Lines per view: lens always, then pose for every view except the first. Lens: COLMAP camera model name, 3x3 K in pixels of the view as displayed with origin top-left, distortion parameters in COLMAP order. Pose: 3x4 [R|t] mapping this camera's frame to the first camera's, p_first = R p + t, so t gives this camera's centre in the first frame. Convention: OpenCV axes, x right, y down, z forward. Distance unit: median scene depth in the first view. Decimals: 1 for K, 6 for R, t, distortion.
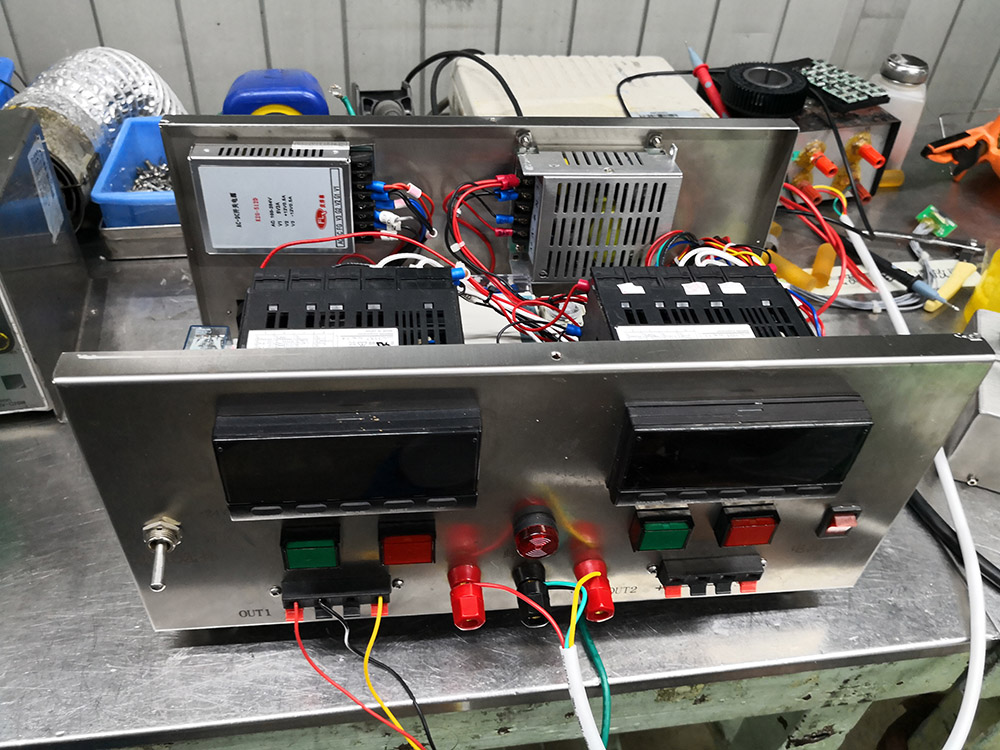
lens RADIAL K [[813.7, 0, 500.0], [0, 813.7, 375.0], [0, 0, 1]] dist [-0.005417, -0.020913]
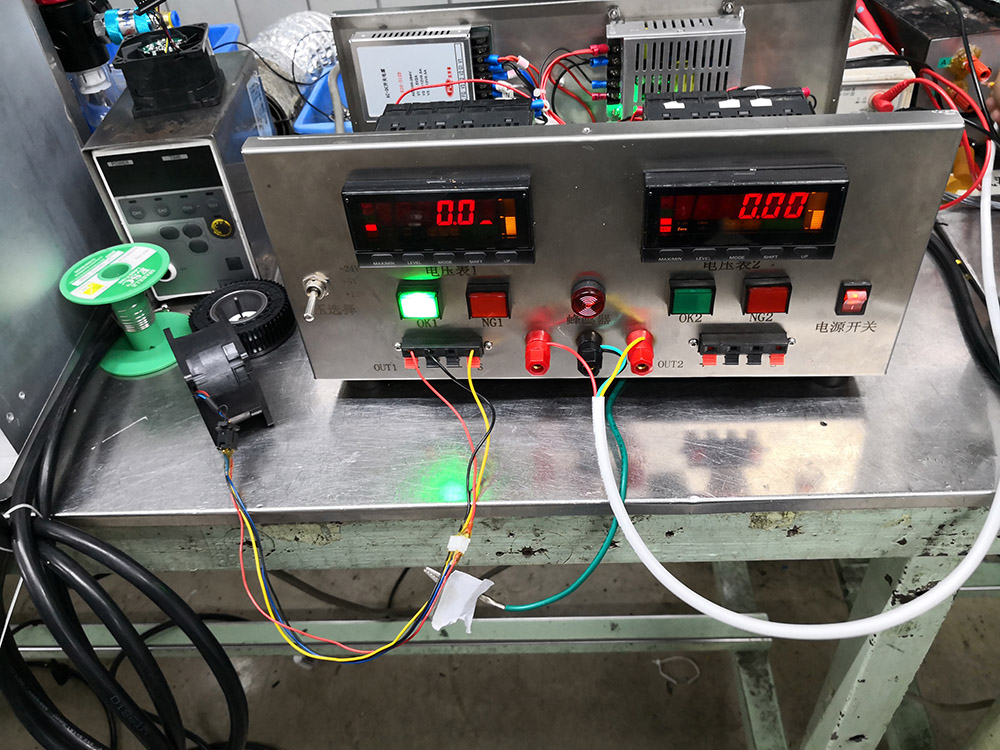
lens RADIAL K [[826.8, 0, 528.3], [0, 826.8, 375.2], [0, 0, 1]] dist [0.004621, -0.008074]
pose [[0.976965, 0.009243, -0.213197, 0.172096], [-0.008445, 0.999954, 0.004650, 0.239651], [0.213230, -0.002743, 0.976998, -0.225202]]
